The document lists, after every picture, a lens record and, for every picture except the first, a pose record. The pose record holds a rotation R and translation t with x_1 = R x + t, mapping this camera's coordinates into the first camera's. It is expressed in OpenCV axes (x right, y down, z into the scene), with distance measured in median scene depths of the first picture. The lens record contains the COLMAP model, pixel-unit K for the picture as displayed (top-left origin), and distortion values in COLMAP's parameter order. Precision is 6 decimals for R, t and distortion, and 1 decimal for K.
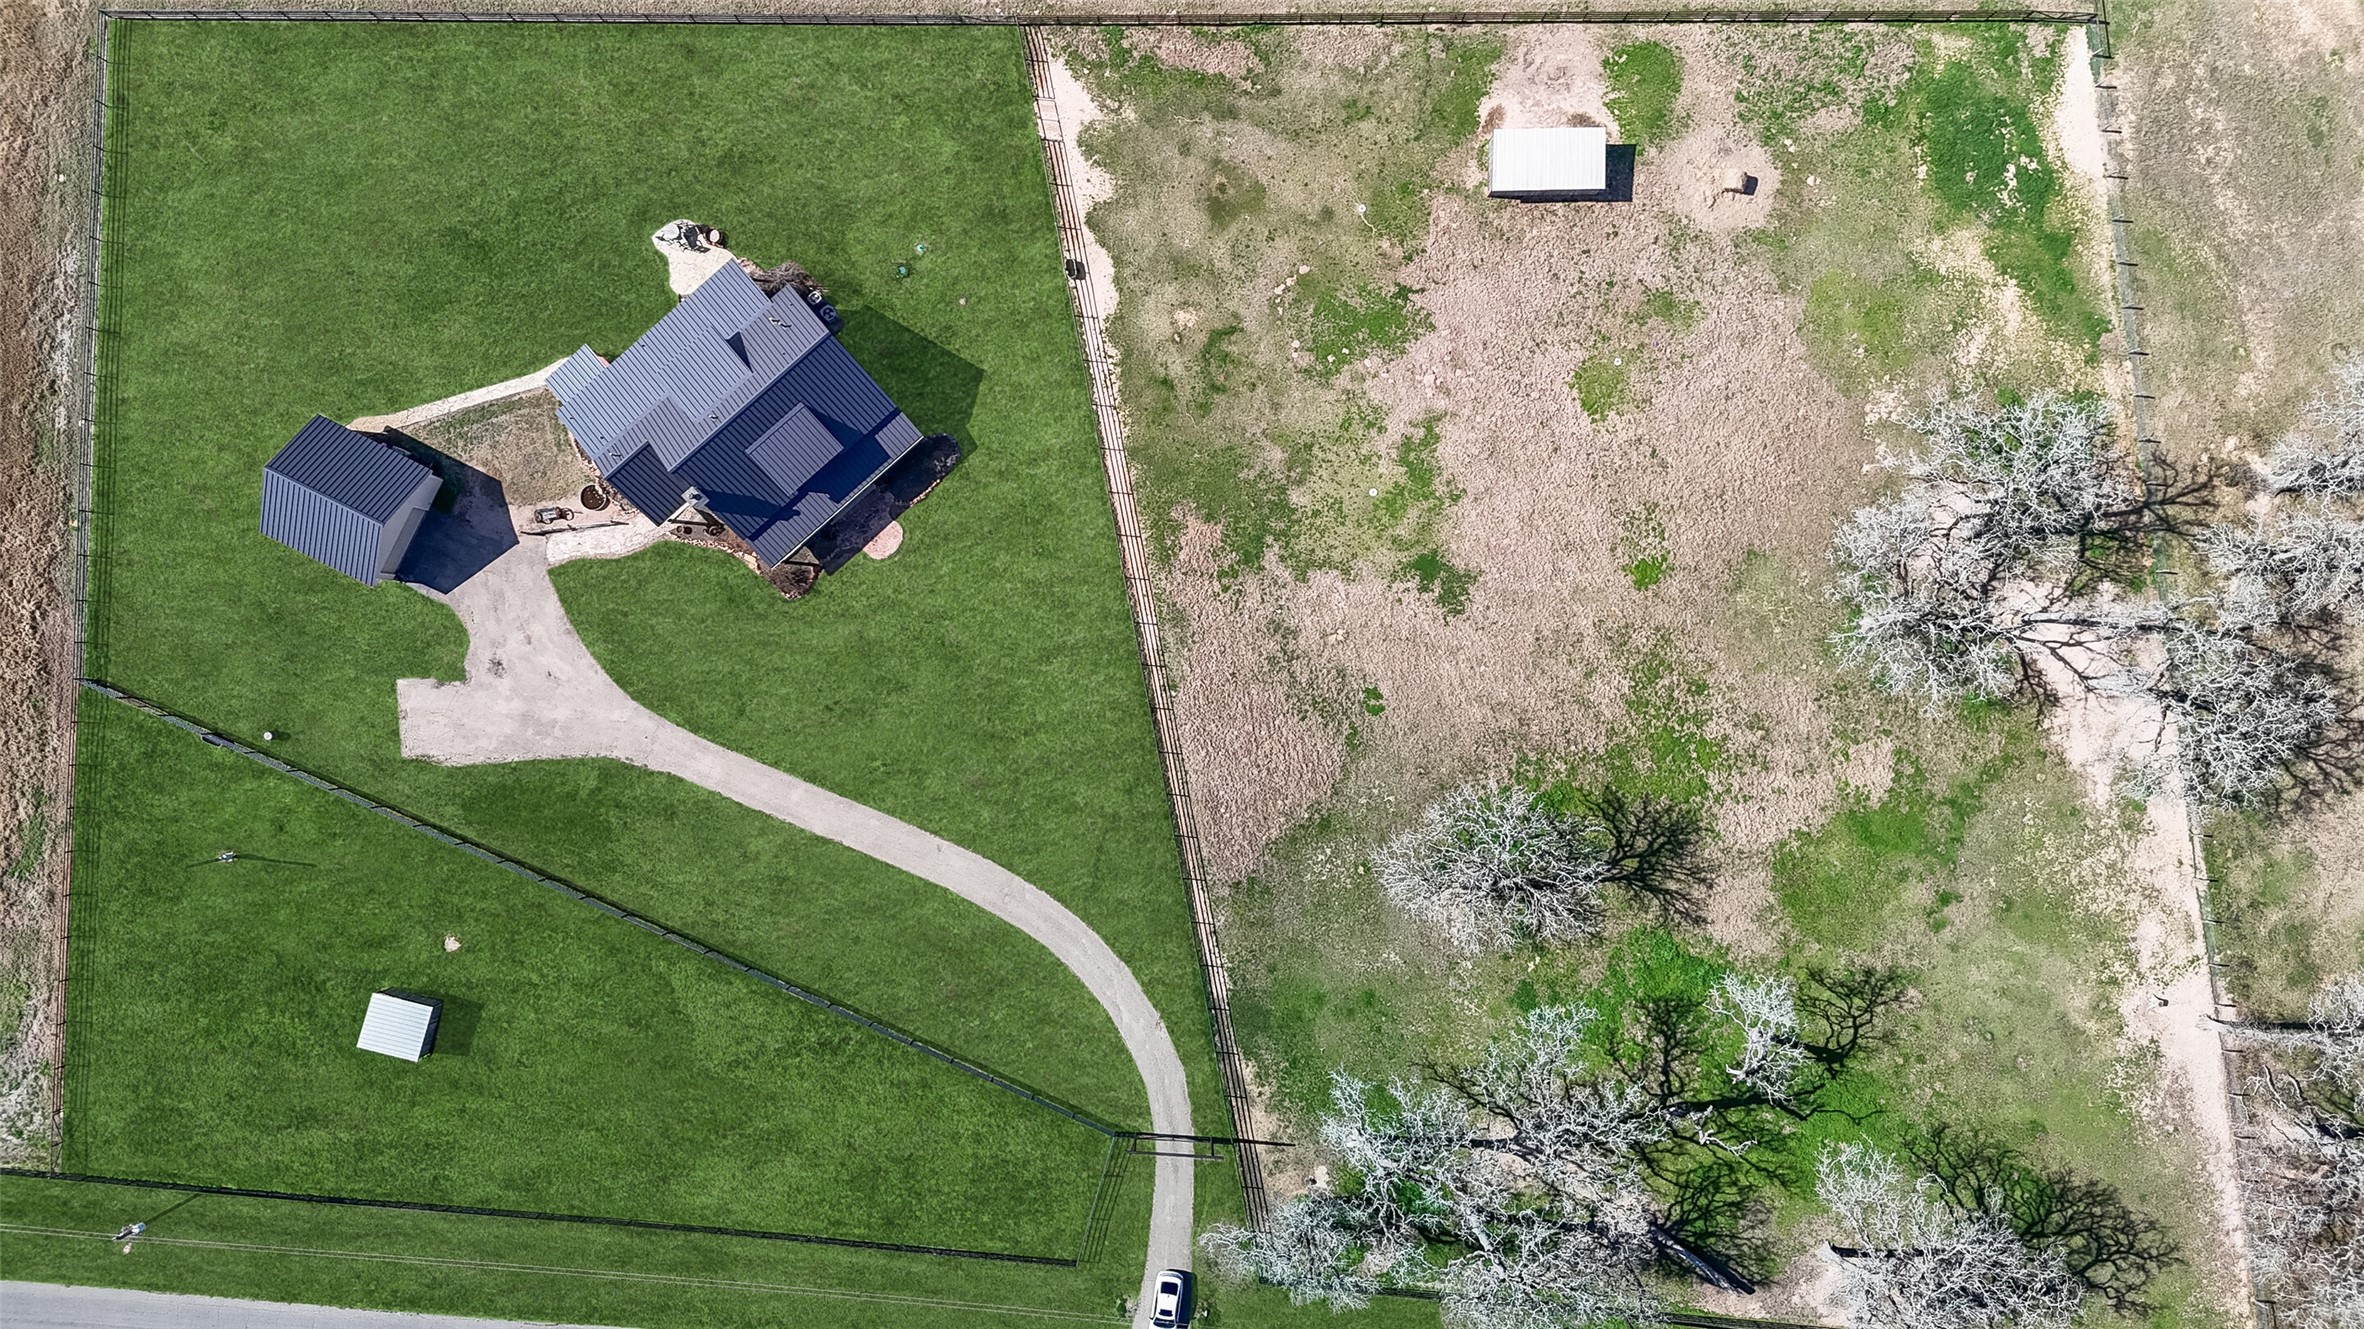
lens RADIAL K [[1727.9, 0, 1175.9], [0, 1727.9, 666.4], [0, 0, 1]] dist [0.062069, -0.067898]
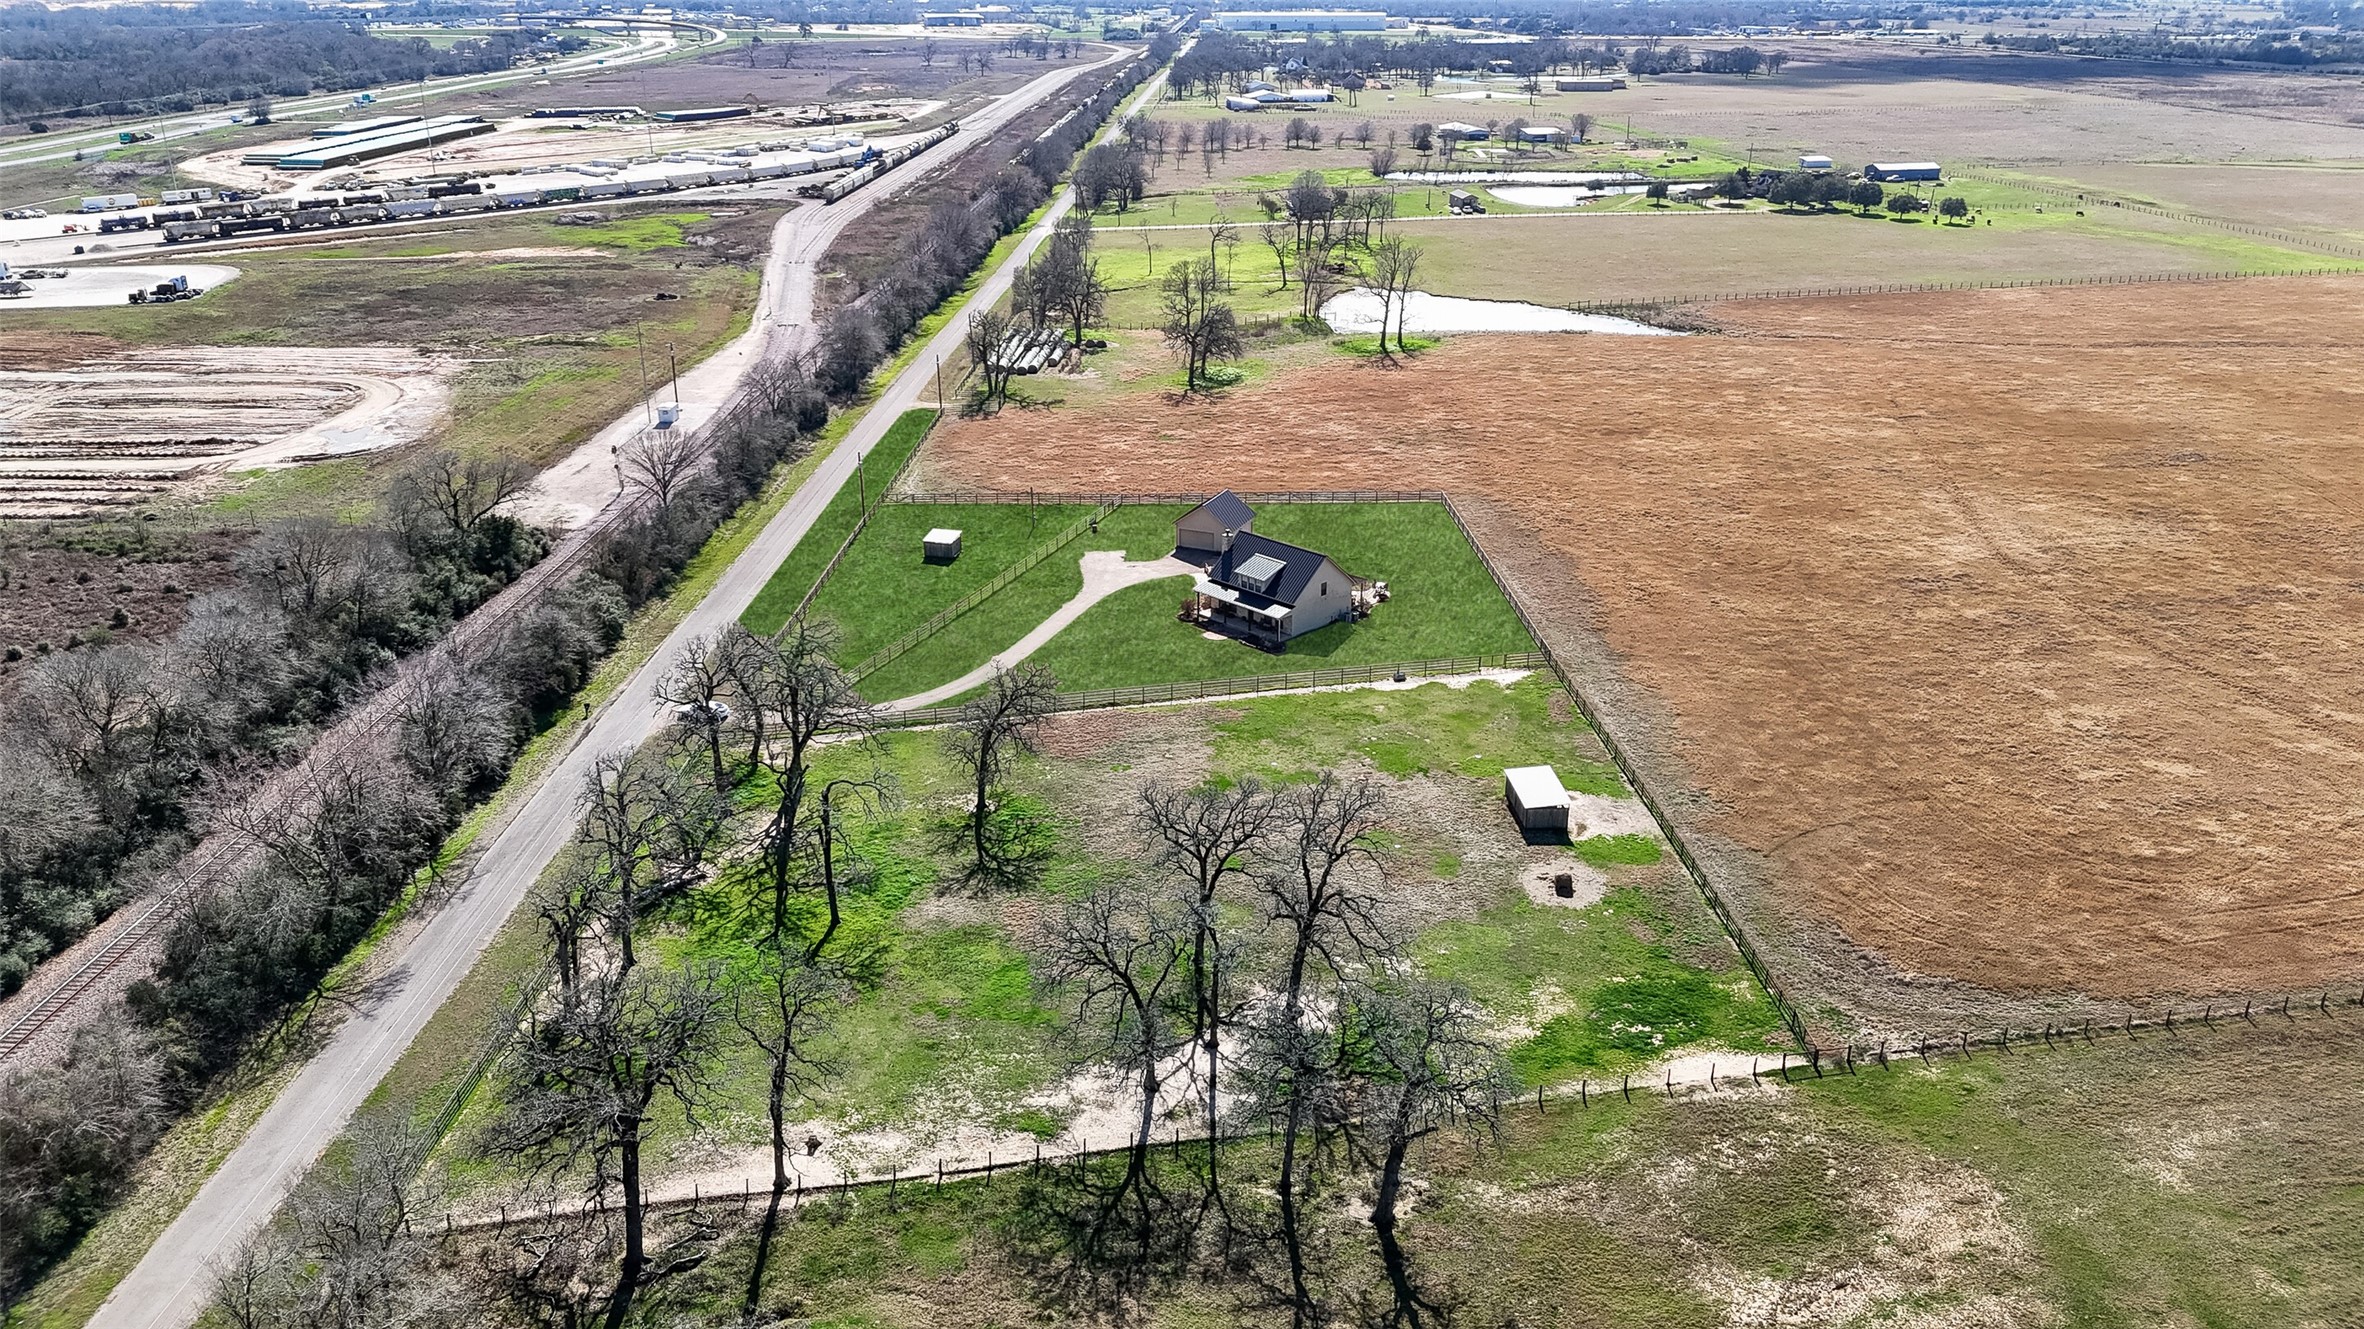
lens RADIAL K [[1727.9, 0, 1175.9], [0, 1727.9, 666.4], [0, 0, 1]] dist [0.062069, -0.067898]
pose [[0.045534, 0.374451, -0.926128, 1.340392], [-0.998962, 0.018546, -0.041617, 0.032345], [0.001592, 0.927061, 0.374907, 0.416828]]
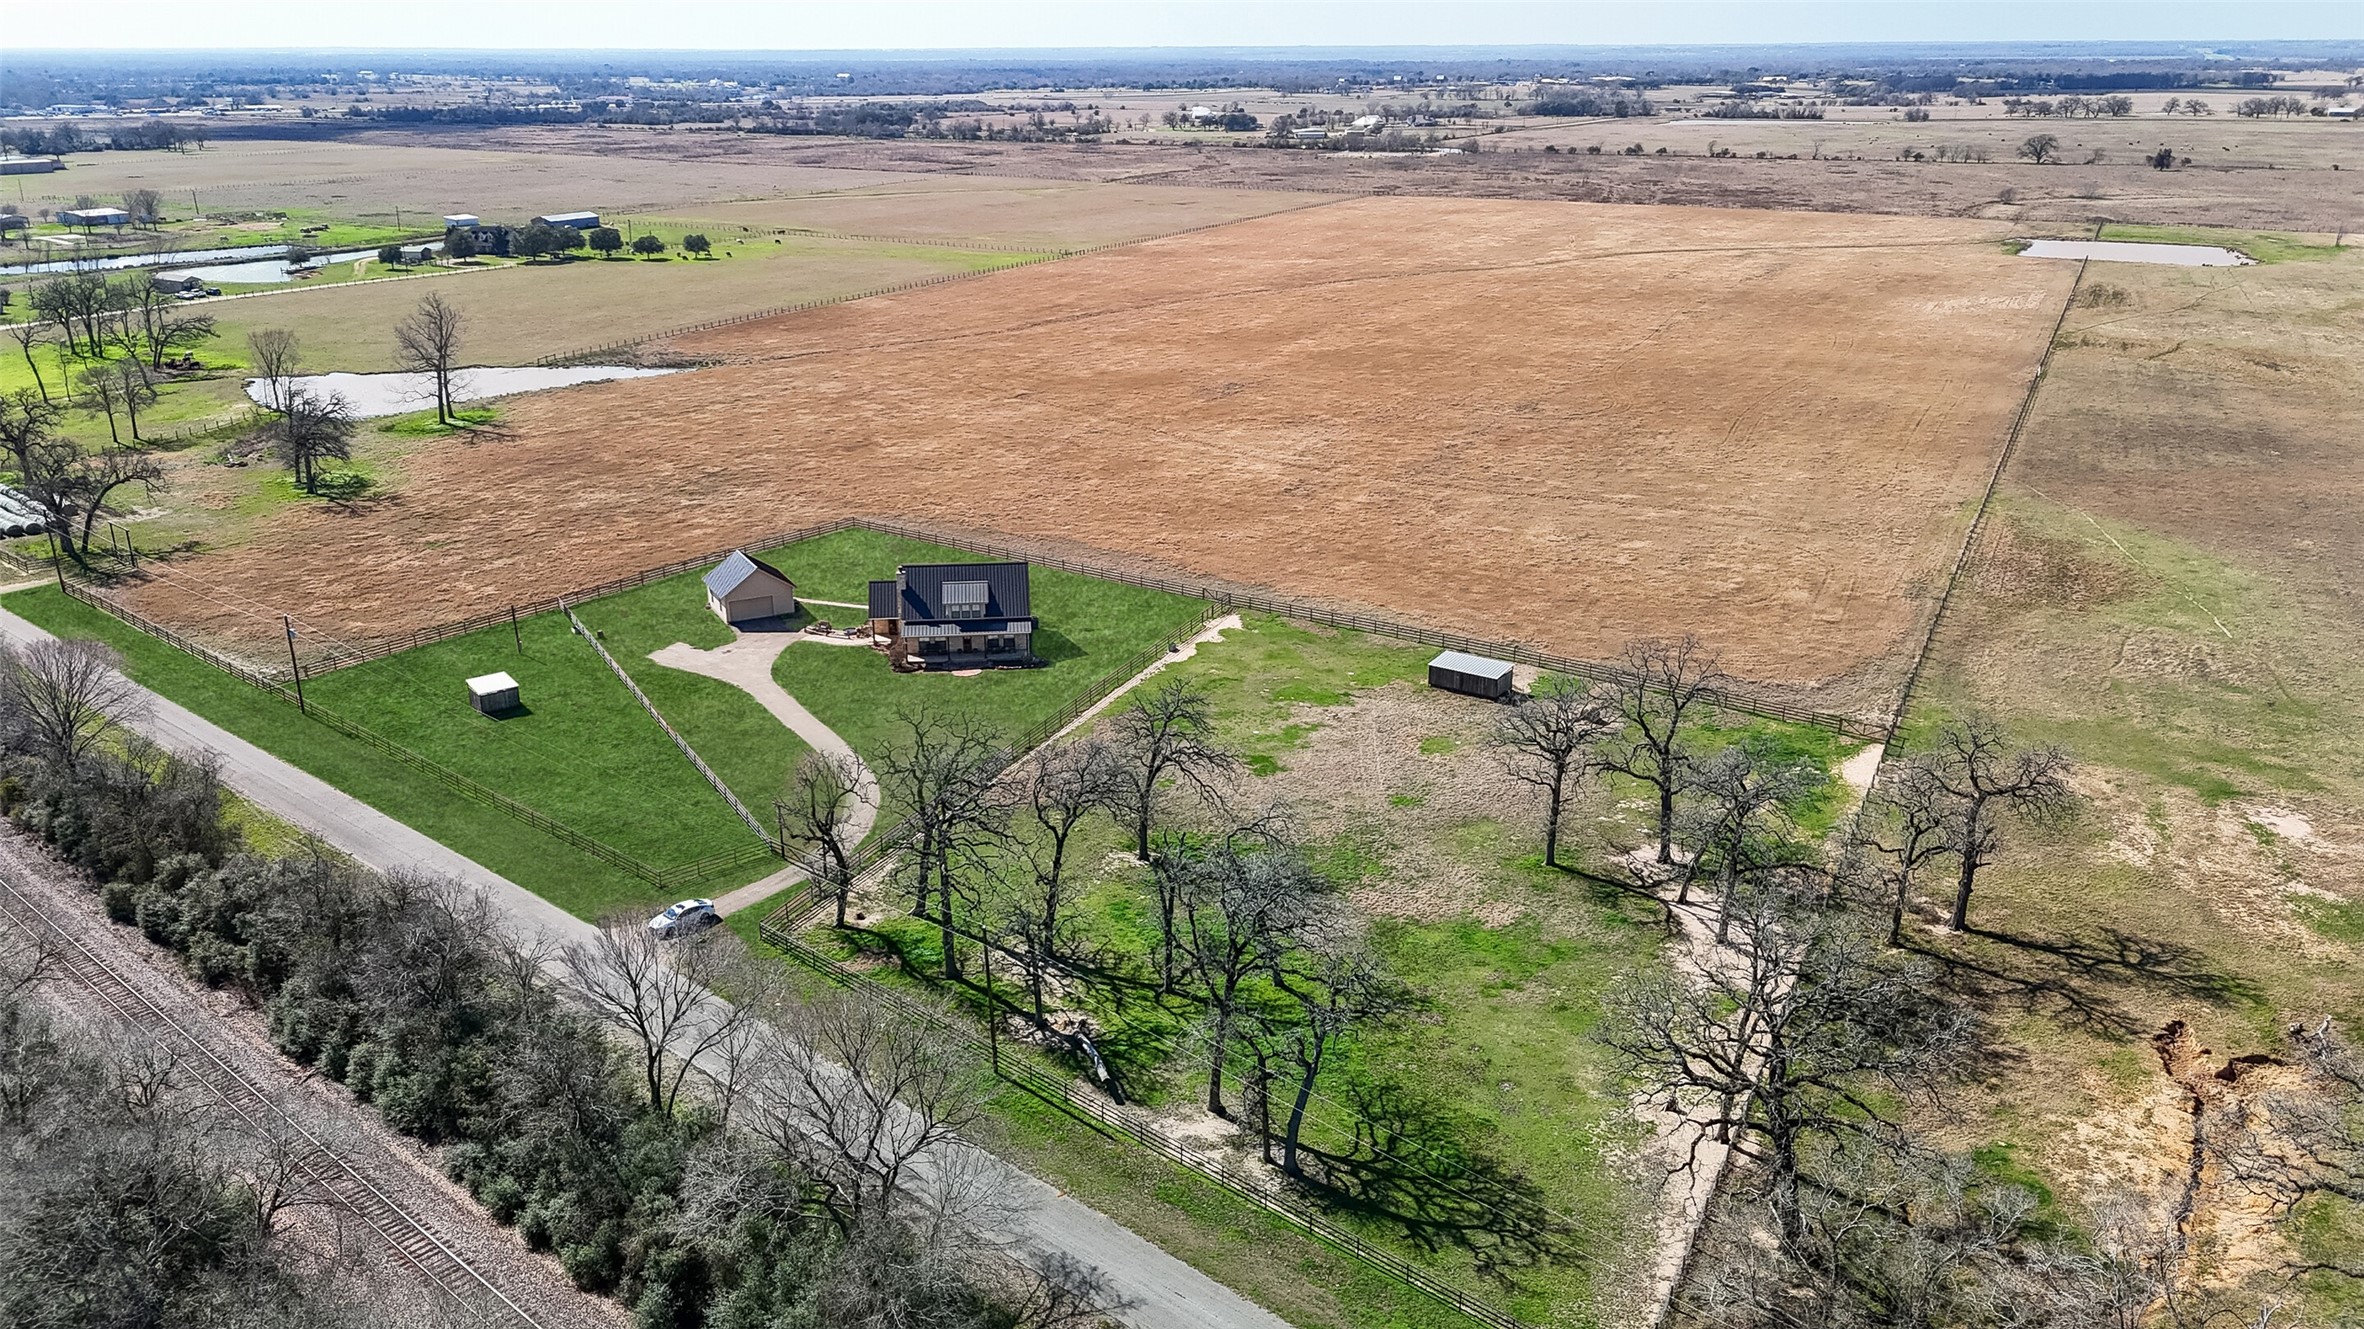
lens RADIAL K [[1727.9, 0, 1175.9], [0, 1727.9, 666.4], [0, 0, 1]] dist [0.062069, -0.067898]
pose [[0.812788, 0.194115, -0.549267, 0.803424], [-0.582549, 0.276345, -0.764376, 0.966767], [0.003411, 0.941251, 0.337692, 0.486651]]
